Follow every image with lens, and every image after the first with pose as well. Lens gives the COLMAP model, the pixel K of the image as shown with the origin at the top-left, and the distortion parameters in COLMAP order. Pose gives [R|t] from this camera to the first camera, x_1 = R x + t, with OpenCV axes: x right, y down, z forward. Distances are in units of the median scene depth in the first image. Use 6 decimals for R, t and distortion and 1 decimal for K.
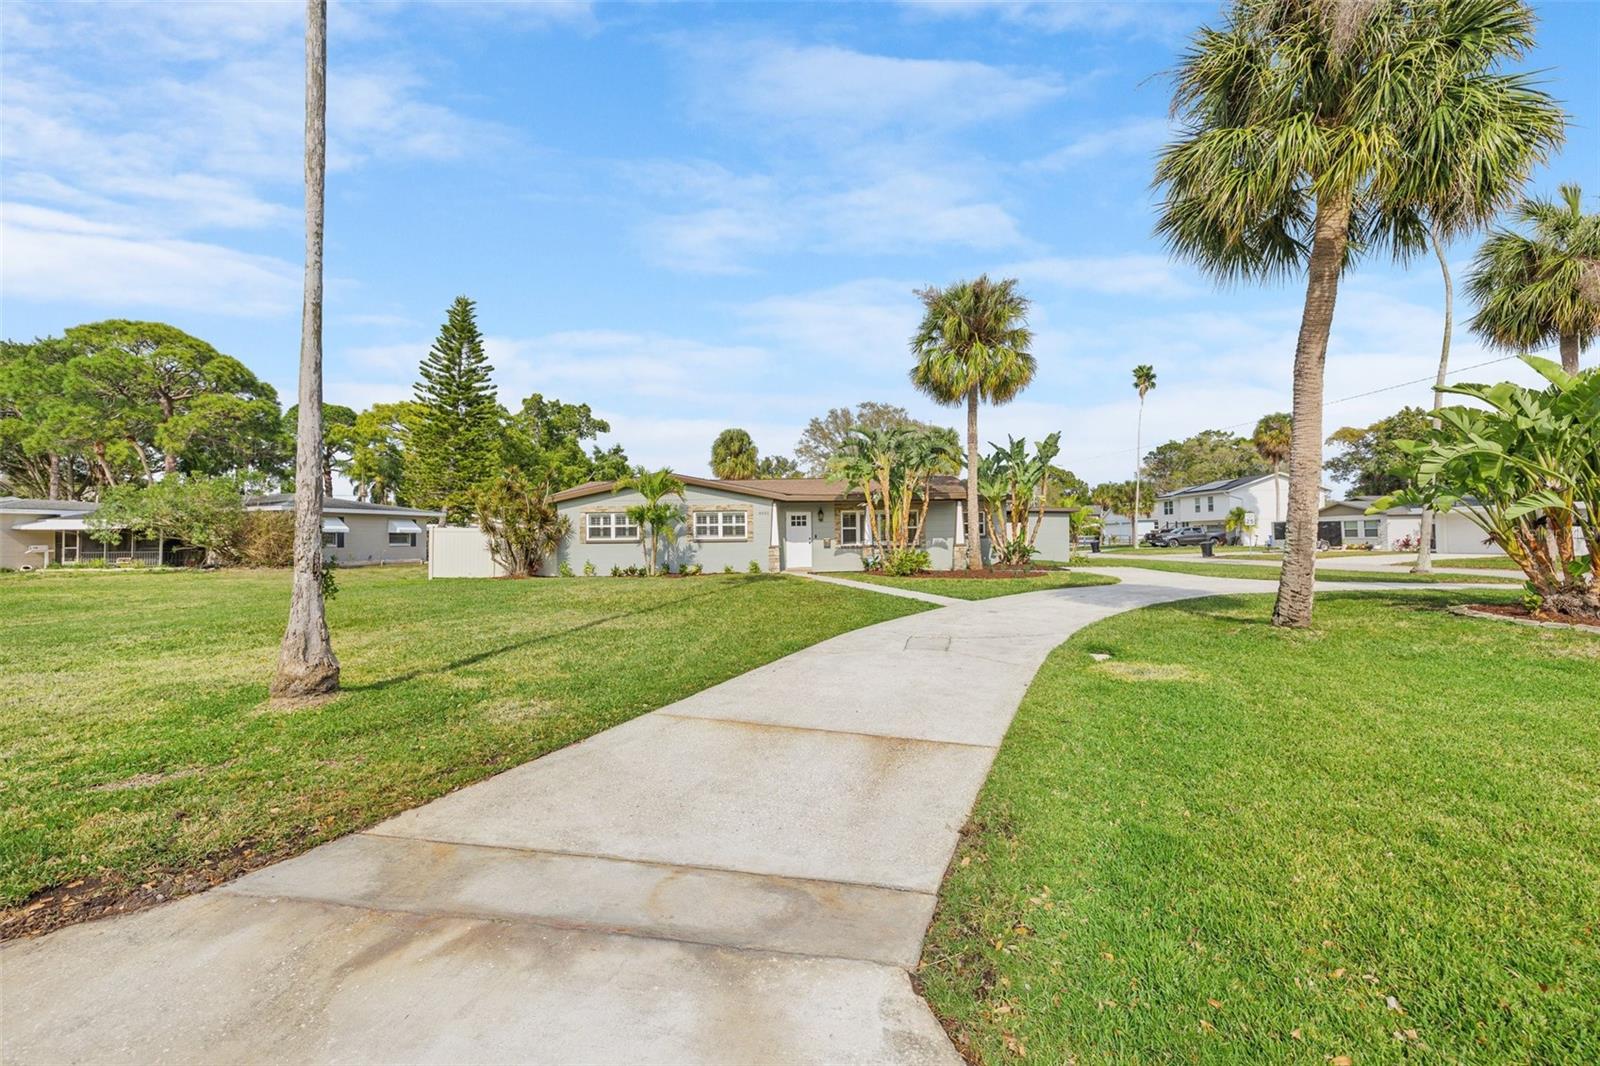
lens RADIAL K [[715.4, 0, 800.0], [0, 715.4, 533.0], [0, 0, 1]] dist [0.001264, 0.000453]
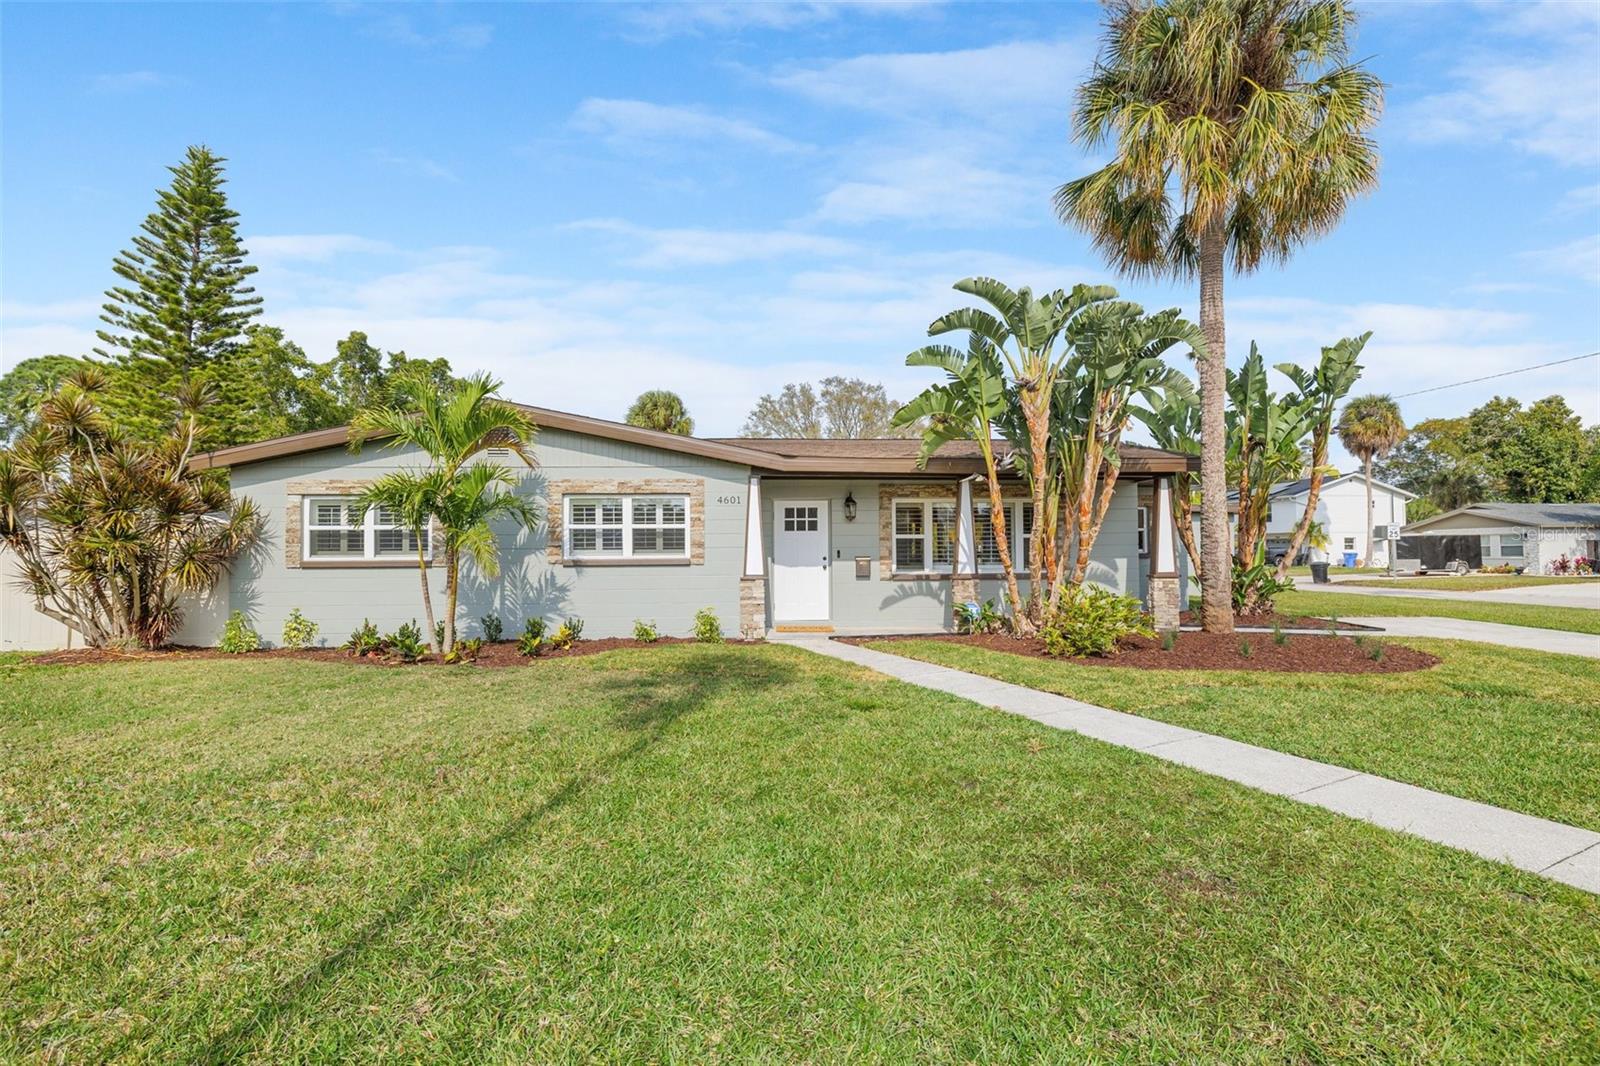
lens RADIAL K [[732.2, 0, 806.3], [0, 732.2, 552.6], [0, 0, 1]] dist [-0.012341, 0.000116]
pose [[0.994021, 0.005650, 0.109039, -0.050837], [-0.006626, 0.999941, 0.008596, -0.000036], [-0.108984, -0.009267, 0.994000, 0.537480]]
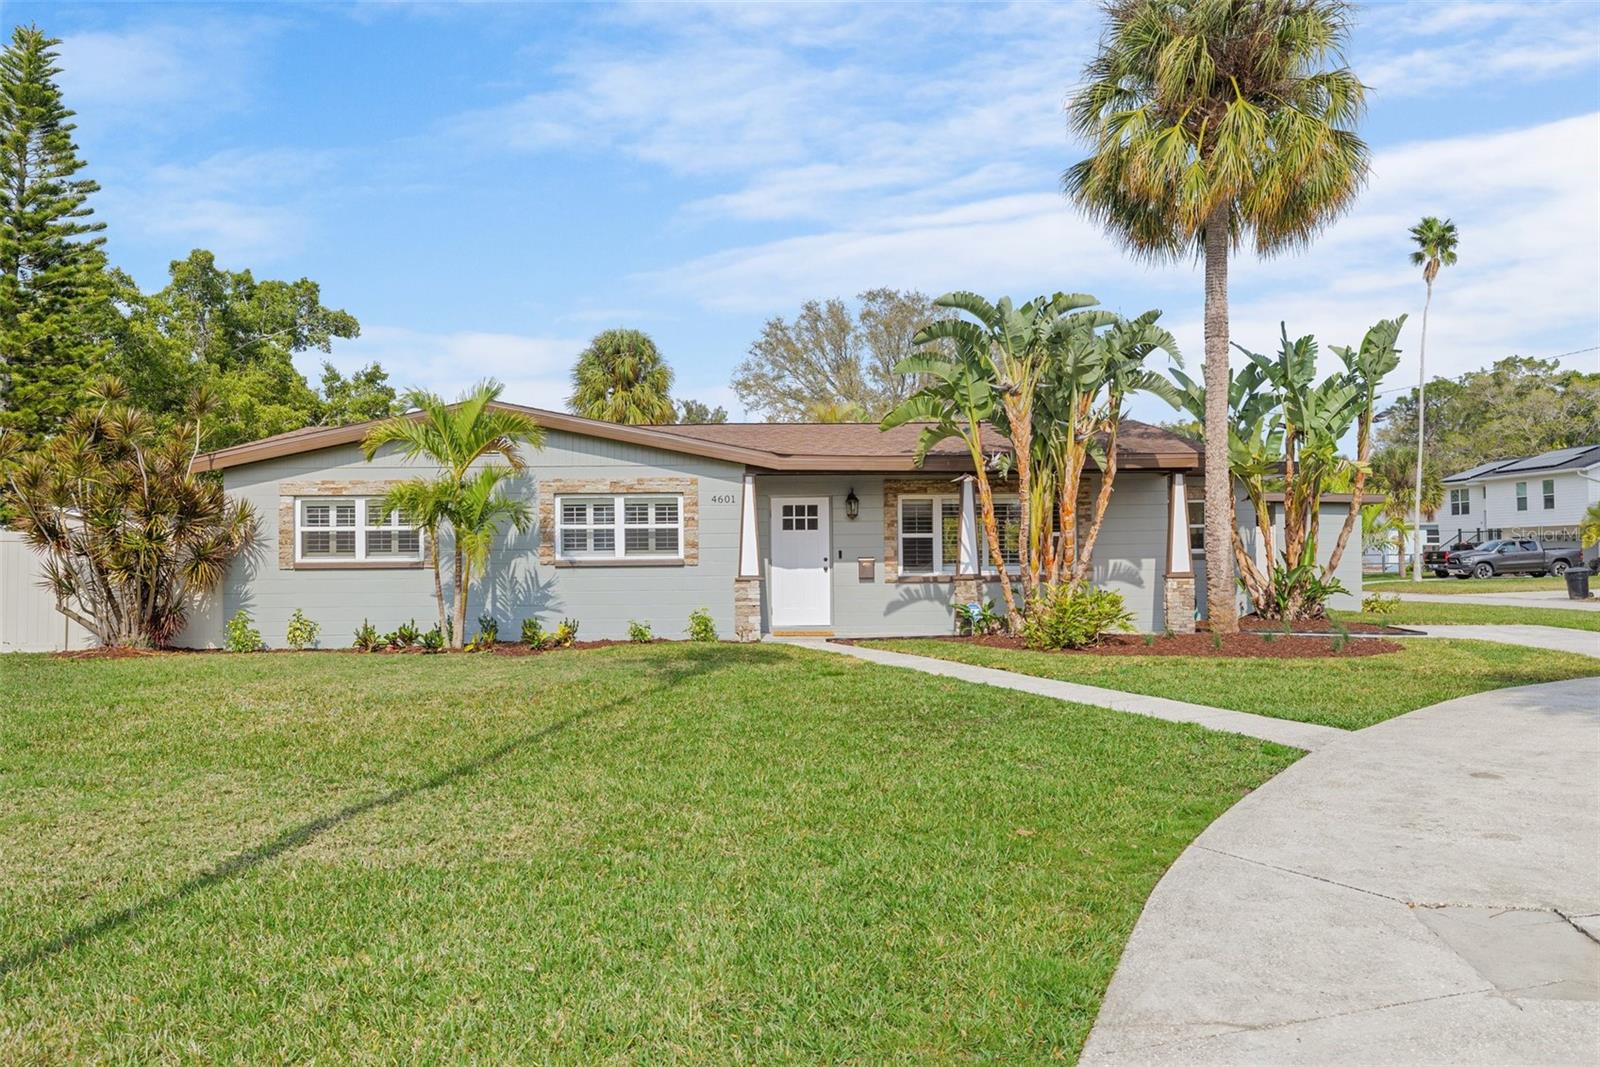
lens RADIAL K [[1300.5, 0, 800.0], [0, 1300.5, 533.5], [0, 0, 1]] dist [0.002413, 0.010072]
pose [[0.997768, 0.004112, 0.066645, -0.055024], [-0.003312, 0.999921, -0.012116, 0.001703], [-0.066690, 0.011868, 0.997703, 0.221390]]
